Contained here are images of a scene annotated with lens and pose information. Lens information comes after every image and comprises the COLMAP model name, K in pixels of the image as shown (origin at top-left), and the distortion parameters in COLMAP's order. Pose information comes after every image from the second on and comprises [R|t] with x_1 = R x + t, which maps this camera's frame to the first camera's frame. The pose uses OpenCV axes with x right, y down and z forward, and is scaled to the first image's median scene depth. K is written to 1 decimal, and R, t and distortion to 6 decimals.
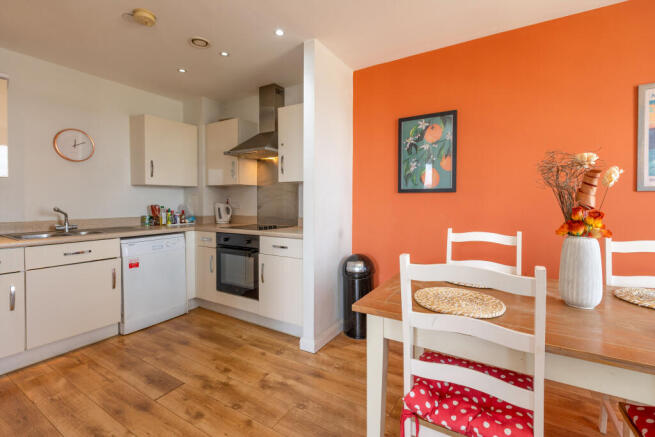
lens RADIAL K [[299.7, 0, 323.6], [0, 299.7, 216.9], [0, 0, 1]] dist [-0.000253, 0.000062]
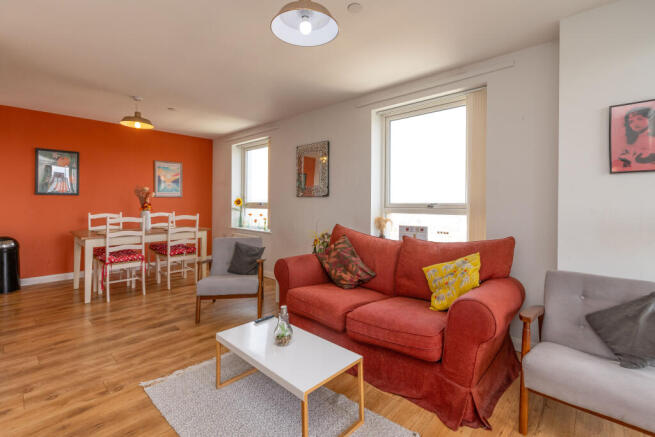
lens RADIAL K [[299.7, 0, 324.9], [0, 299.7, 199.0], [0, 0, 1]] dist [-0.000253, 0.000062]
pose [[0.217125, 0.009409, 0.976098, -2.029918], [0.039176, 0.999064, -0.018344, 0.069888], [-0.975357, 0.042223, 0.216554, -1.750217]]
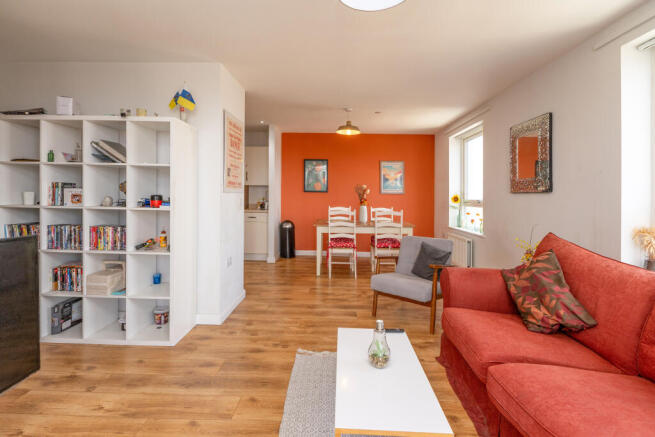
lens RADIAL K [[299.7, 0, 323.8], [0, 299.7, 193.7], [0, 0, 1]] dist [-0.000253, 0.000062]
pose [[0.873729, 0.016182, 0.486145, -1.504287], [0.008204, 0.998814, -0.047992, 0.087559], [-0.486345, 0.045920, 0.872560, -2.170542]]
